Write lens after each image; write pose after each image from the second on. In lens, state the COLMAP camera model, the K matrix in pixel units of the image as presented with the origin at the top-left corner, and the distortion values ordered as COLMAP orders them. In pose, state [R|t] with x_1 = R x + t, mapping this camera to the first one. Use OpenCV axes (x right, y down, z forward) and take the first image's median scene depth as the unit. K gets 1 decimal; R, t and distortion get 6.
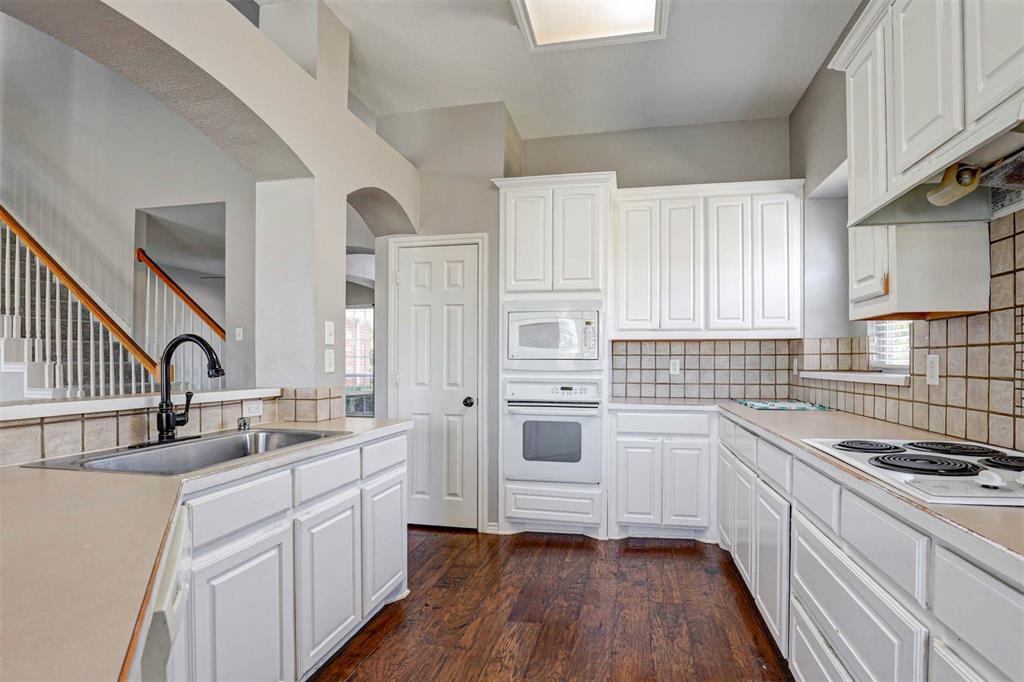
lens RADIAL K [[471.4, 0, 542.4], [0, 471.4, 363.2], [0, 0, 1]] dist [-0.013074, -0.000301]
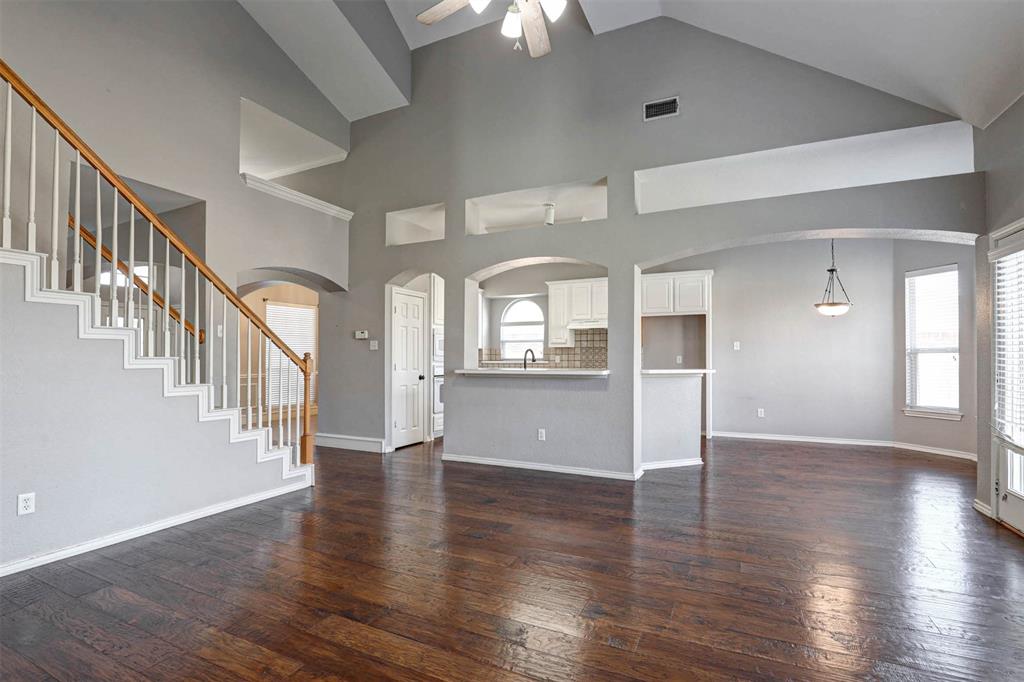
lens RADIAL K [[471.4, 0, 516.4], [0, 471.4, 349.6], [0, 0, 1]] dist [-0.013074, -0.000301]
pose [[0.271358, 0.017796, 0.962314, -1.966600], [0.001308, 0.999821, -0.018858, 0.004056], [-0.962478, 0.006376, 0.271286, 0.081402]]
